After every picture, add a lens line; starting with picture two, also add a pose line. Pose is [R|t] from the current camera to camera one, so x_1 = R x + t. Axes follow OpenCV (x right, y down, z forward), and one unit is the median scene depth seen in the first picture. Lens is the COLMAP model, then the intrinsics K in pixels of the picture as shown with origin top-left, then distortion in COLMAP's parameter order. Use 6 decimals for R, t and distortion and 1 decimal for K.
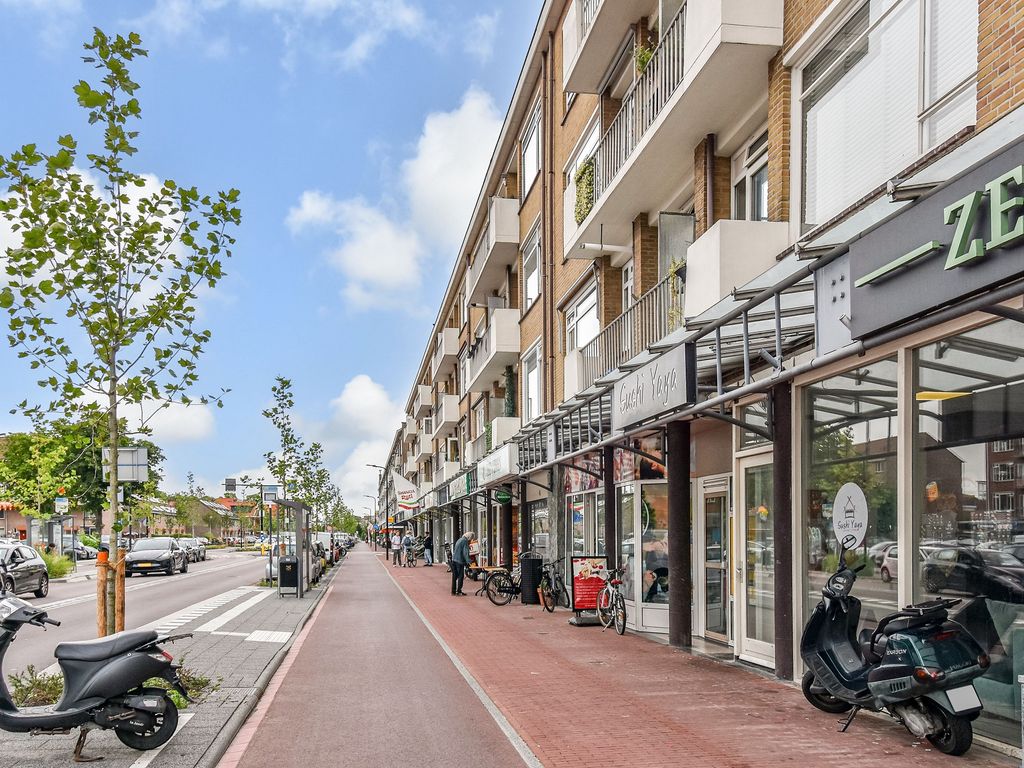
lens RADIAL K [[869.2, 0, 509.4], [0, 869.2, 383.5], [0, 0, 1]] dist [0.069949, 0.003509]
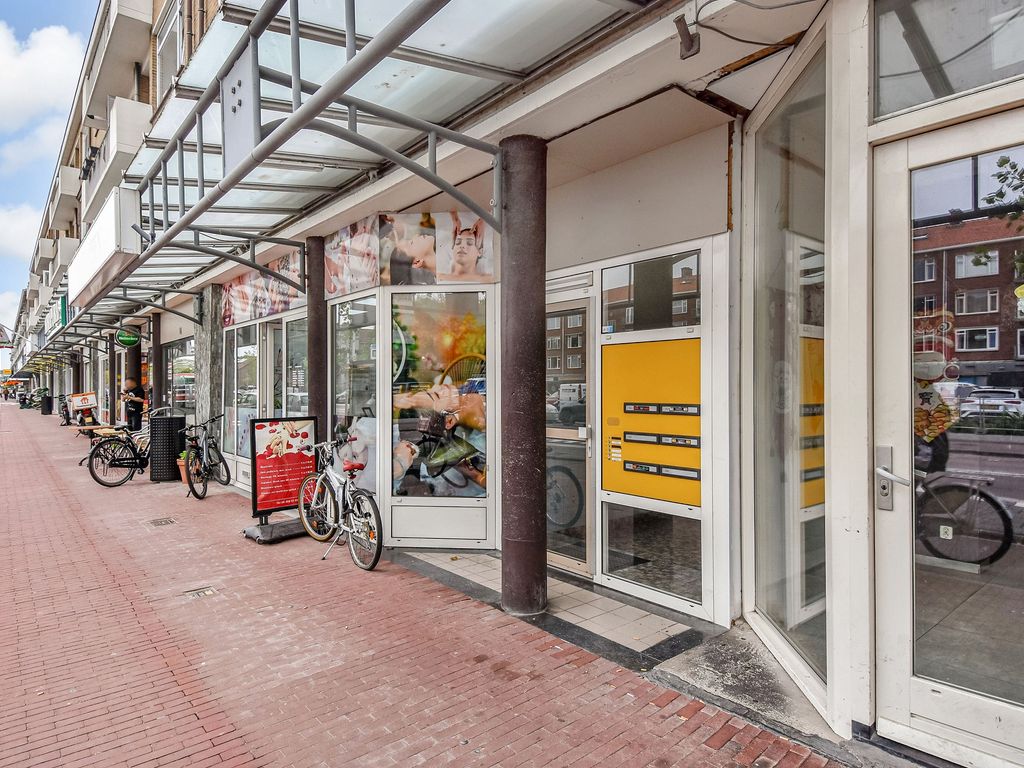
lens RADIAL K [[602.3, 0, 511.7], [0, 602.3, 380.7], [0, 0, 1]] dist [0.013041, -0.006022]
pose [[0.856099, 0.002881, 0.516803, 0.011379], [-0.086487, 0.986681, 0.137769, 0.085255], [-0.509523, -0.162641, 0.844946, 0.475093]]
